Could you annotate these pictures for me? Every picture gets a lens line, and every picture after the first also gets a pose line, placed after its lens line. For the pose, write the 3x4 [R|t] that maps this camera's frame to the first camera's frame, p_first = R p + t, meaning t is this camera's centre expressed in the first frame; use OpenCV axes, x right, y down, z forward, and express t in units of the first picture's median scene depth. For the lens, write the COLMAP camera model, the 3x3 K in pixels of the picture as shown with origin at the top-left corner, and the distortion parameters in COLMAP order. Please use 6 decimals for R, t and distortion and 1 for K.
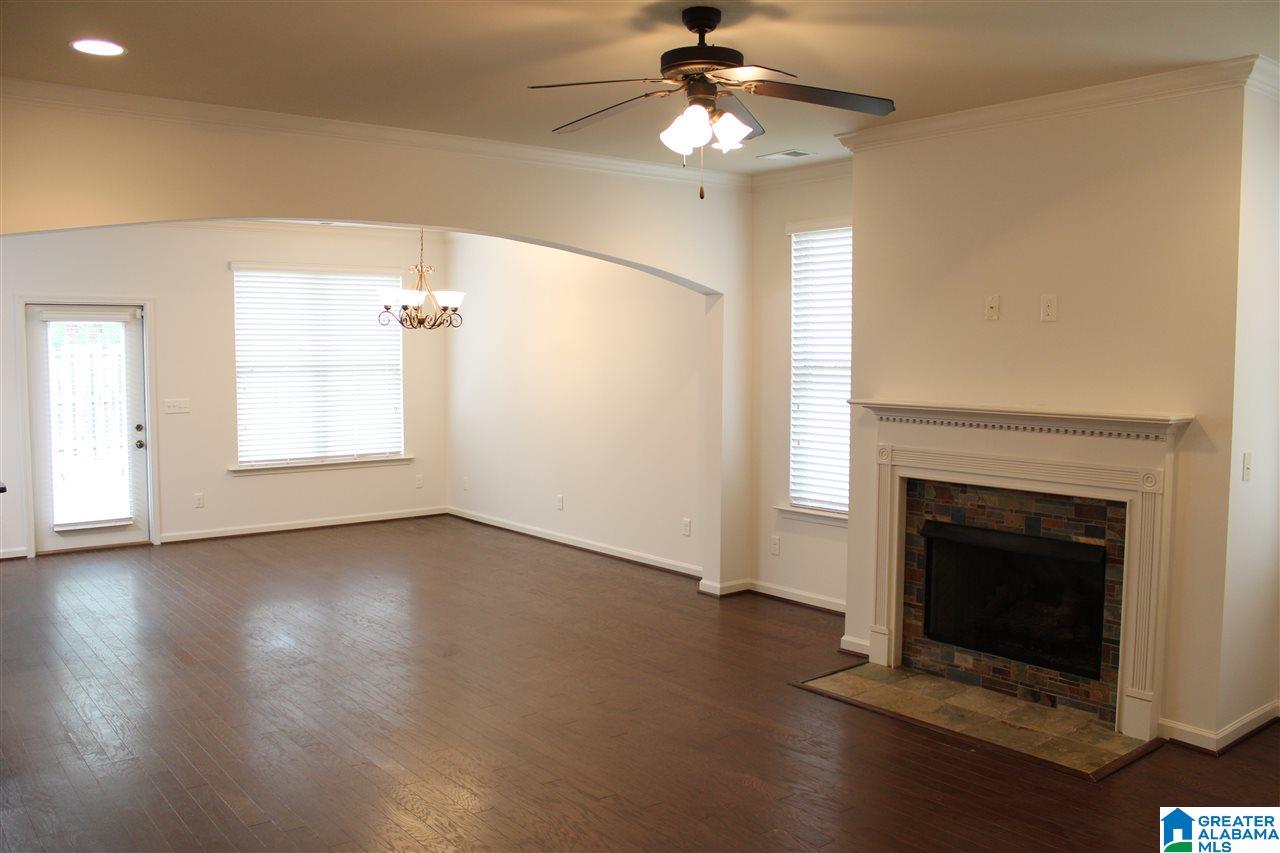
lens RADIAL K [[1068.8, 0, 640.0], [0, 1068.8, 426.5], [0, 0, 1]] dist [-0.160452, 0.136999]
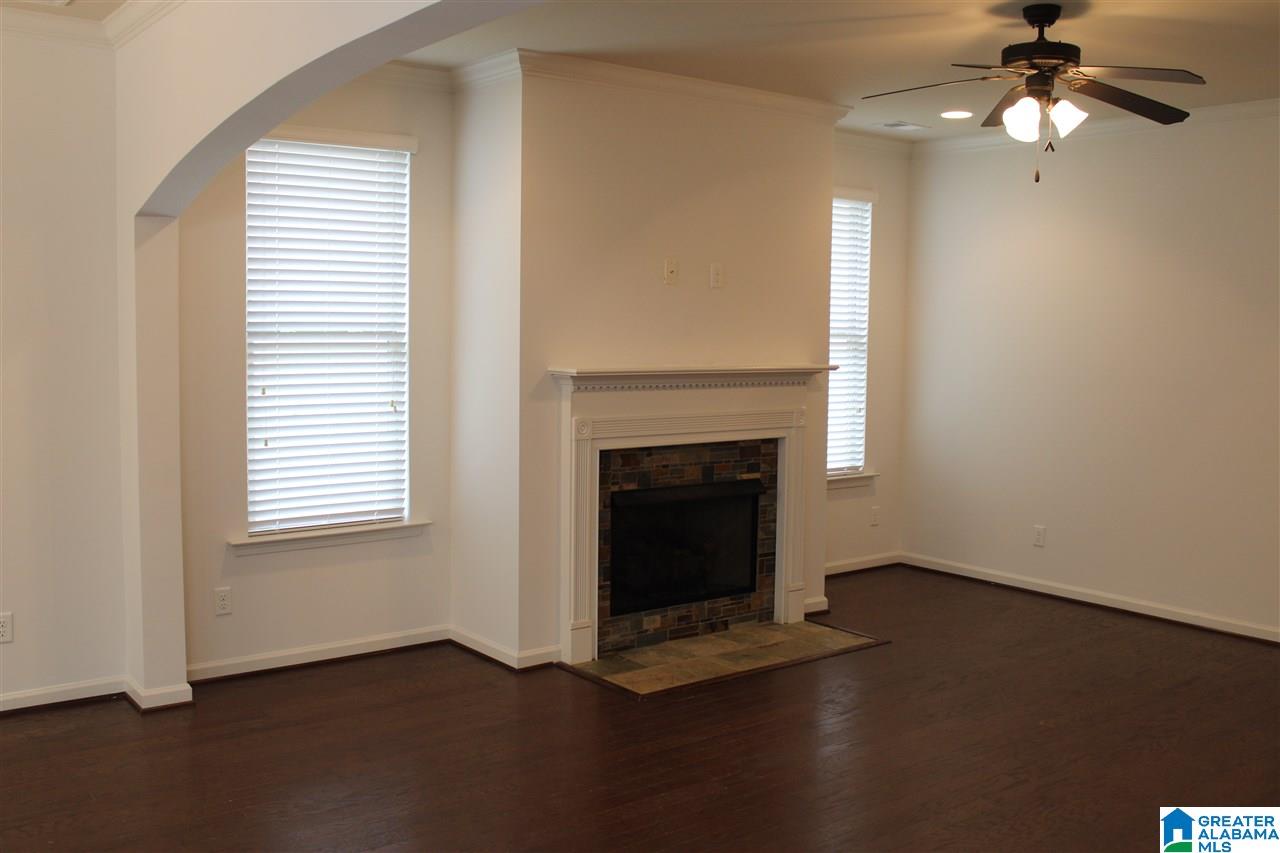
lens RADIAL K [[1217.2, 0, 640.0], [0, 1217.2, 426.5], [0, 0, 1]] dist [-0.100438, -0.002782]
pose [[0.008811, -0.084640, 0.996373, -0.863595], [0.059919, 0.994666, 0.083965, -0.063914], [-0.998164, 0.058962, 0.013835, 1.016887]]
